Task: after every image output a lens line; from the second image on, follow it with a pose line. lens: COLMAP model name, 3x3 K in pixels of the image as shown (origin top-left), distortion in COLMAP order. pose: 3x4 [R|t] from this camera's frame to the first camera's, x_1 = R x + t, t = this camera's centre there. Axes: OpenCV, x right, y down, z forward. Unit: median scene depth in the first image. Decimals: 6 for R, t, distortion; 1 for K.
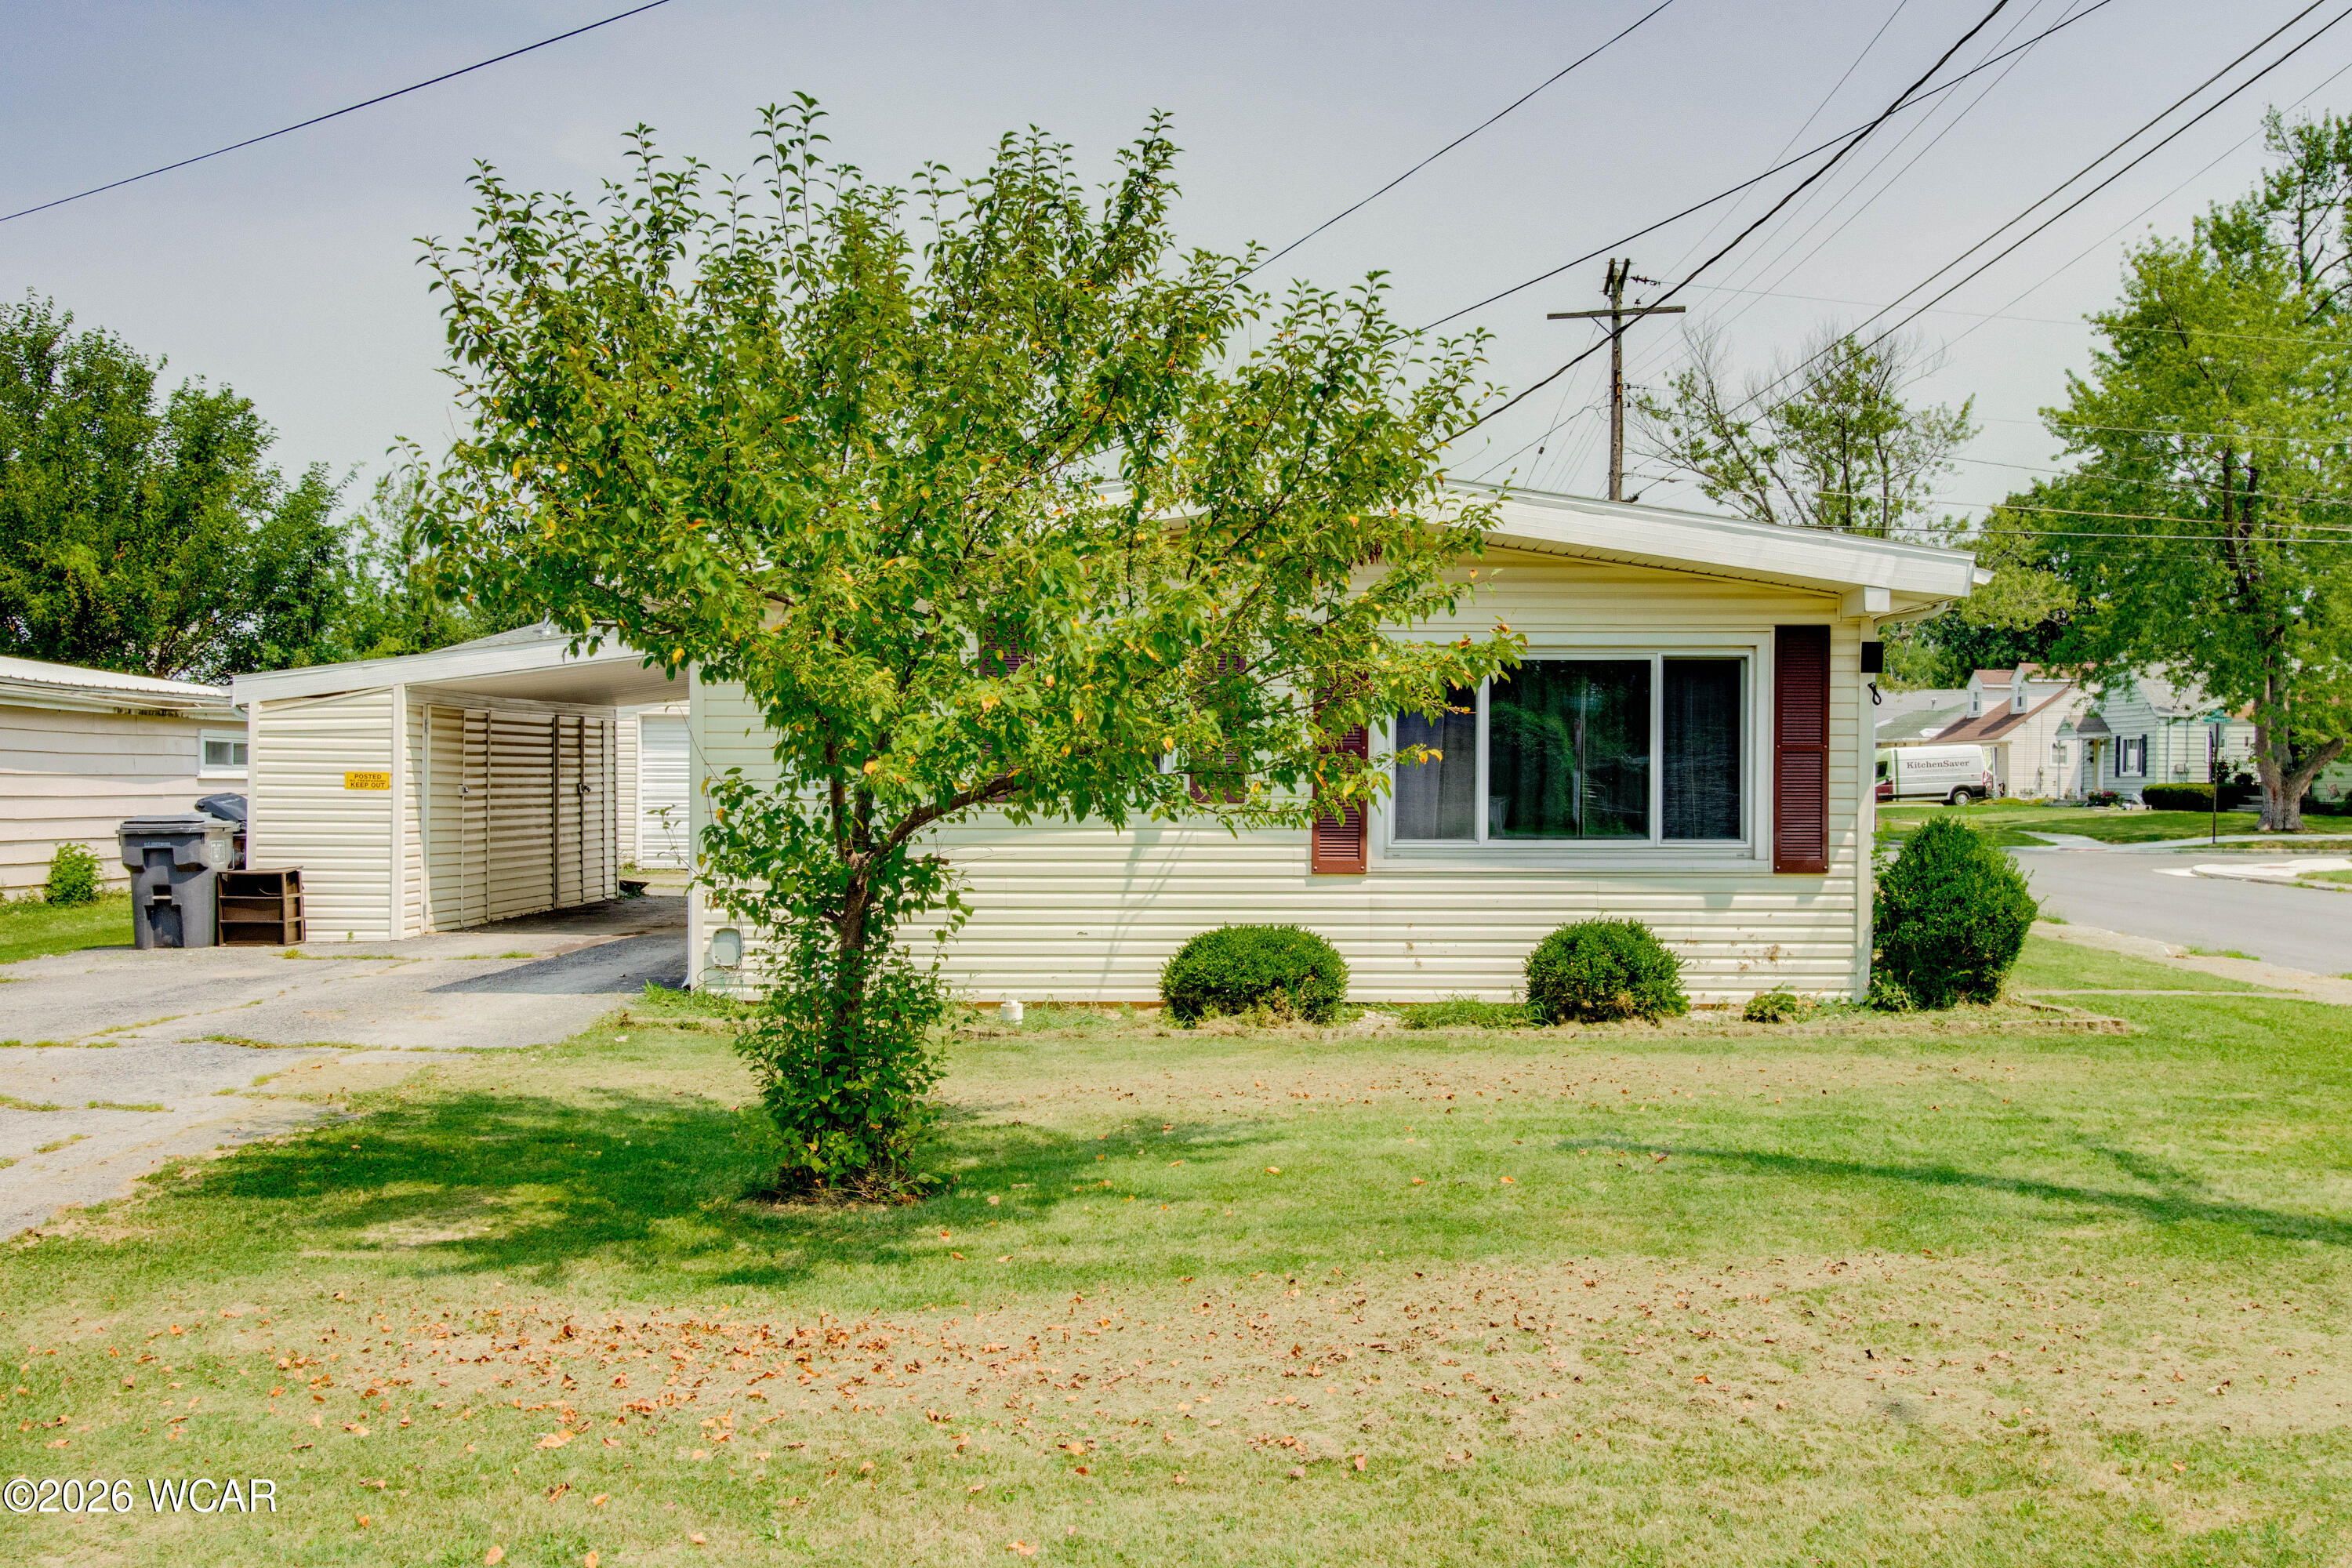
lens RADIAL K [[2345.1, 0, 1176.0], [0, 2345.1, 784.0], [0, 0, 1]] dist [0.011051, 0.015690]
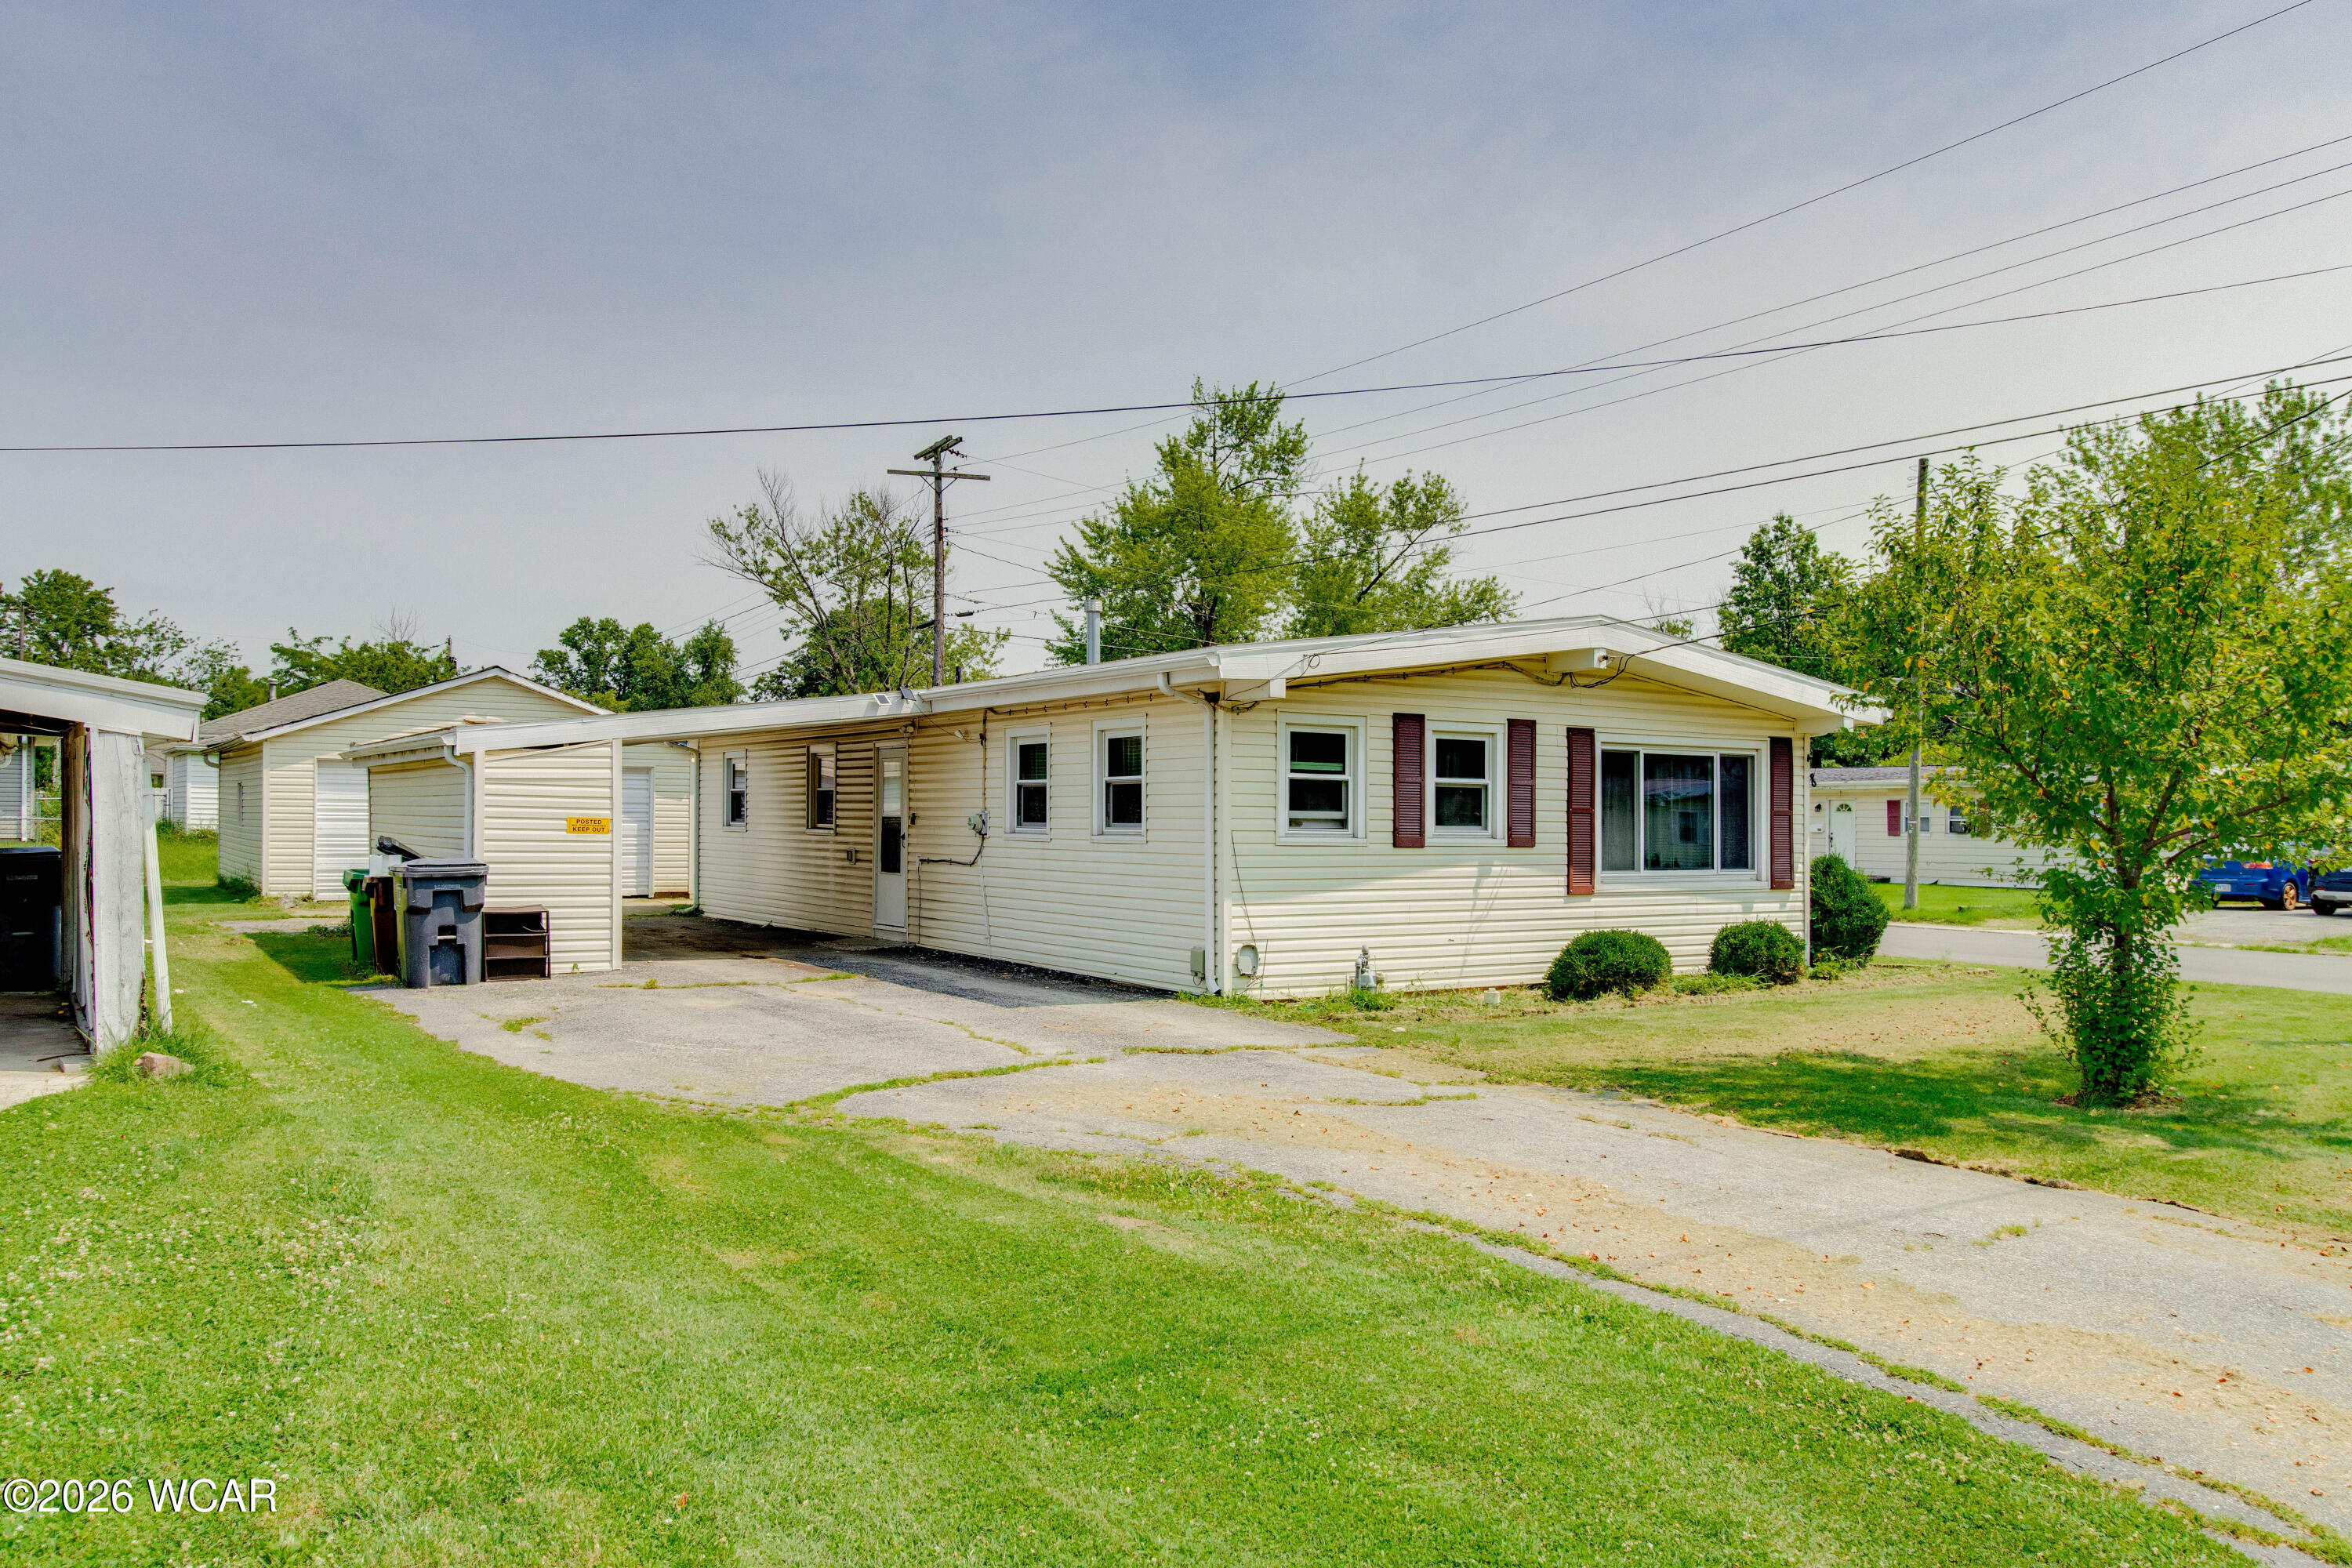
lens RADIAL K [[1790.9, 0, 1176.0], [0, 1790.9, 784.0], [0, 0, 1]] dist [0.011566, 0.003566]
pose [[0.834451, 0.016199, 0.550844, -0.600163], [-0.005766, 0.999770, -0.020666, -0.005320], [-0.551052, 0.014068, 0.834352, 0.152878]]
